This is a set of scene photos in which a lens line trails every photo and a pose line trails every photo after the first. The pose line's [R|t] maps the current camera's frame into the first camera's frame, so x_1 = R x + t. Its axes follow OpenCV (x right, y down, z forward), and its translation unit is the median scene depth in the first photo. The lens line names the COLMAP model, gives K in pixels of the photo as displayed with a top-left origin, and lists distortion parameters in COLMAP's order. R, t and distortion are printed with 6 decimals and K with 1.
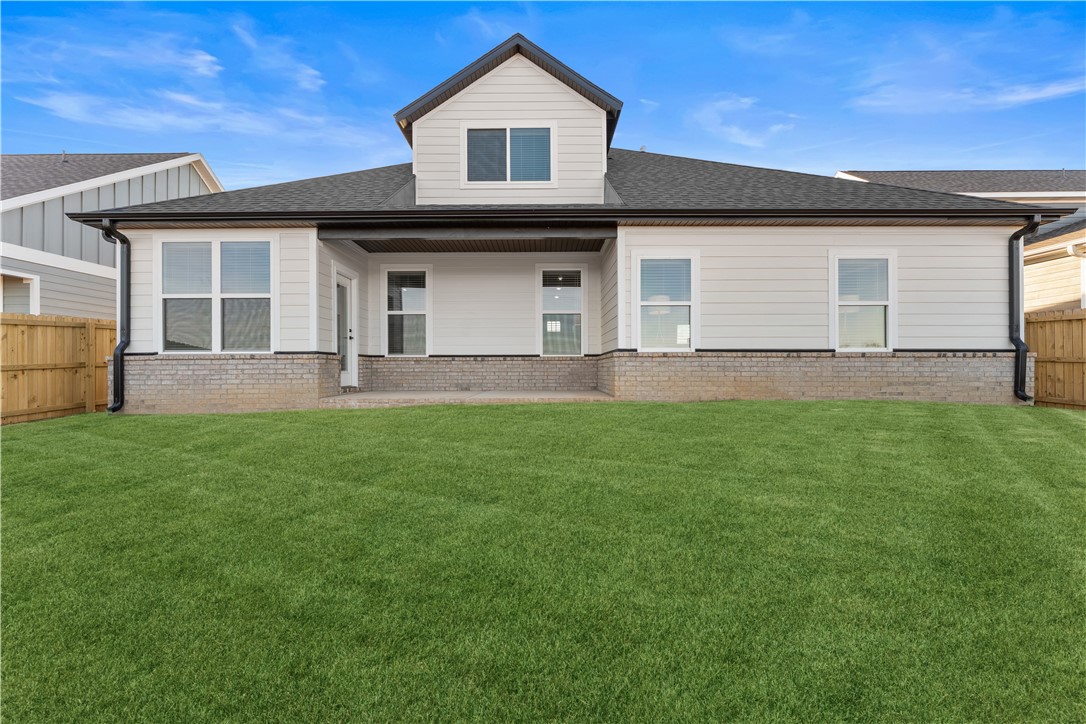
lens RADIAL K [[441.0, 0, 542.3], [0, 441.0, 364.8], [0, 0, 1]] dist [-0.002101, -0.000709]
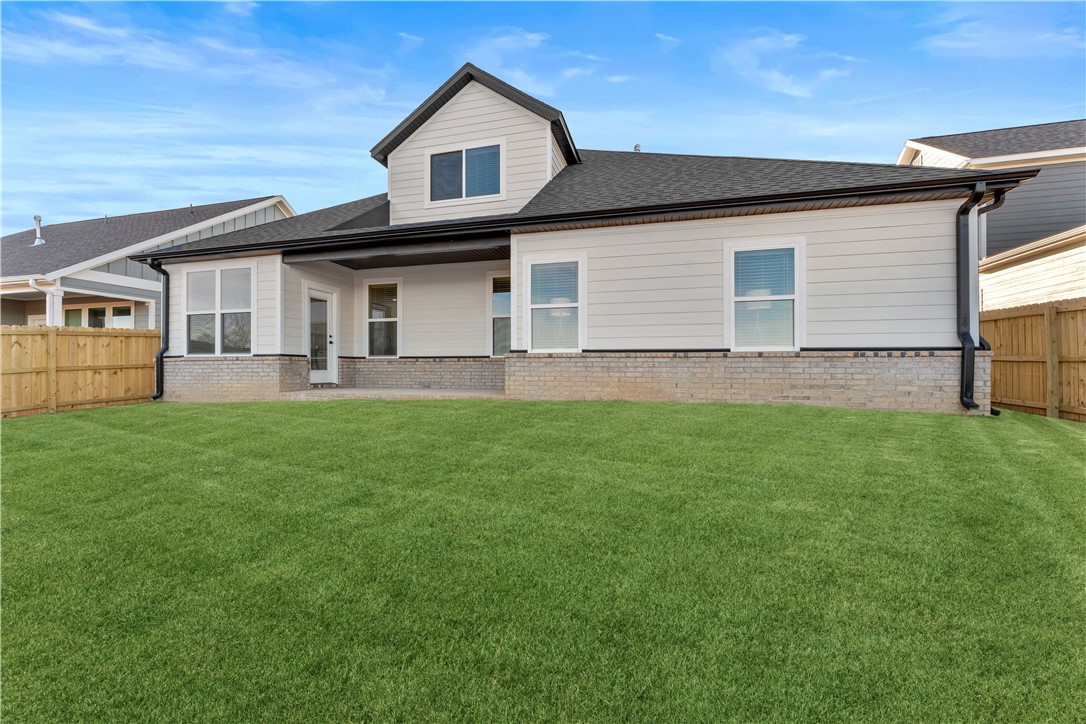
lens RADIAL K [[441.0, 0, 542.7], [0, 441.0, 359.8], [0, 0, 1]] dist [-0.002101, -0.000709]
pose [[0.964954, -0.002000, -0.262412, 0.524789], [-0.001301, 0.999922, -0.012406, 0.000222], [0.262416, 0.012313, 0.964876, -0.001834]]
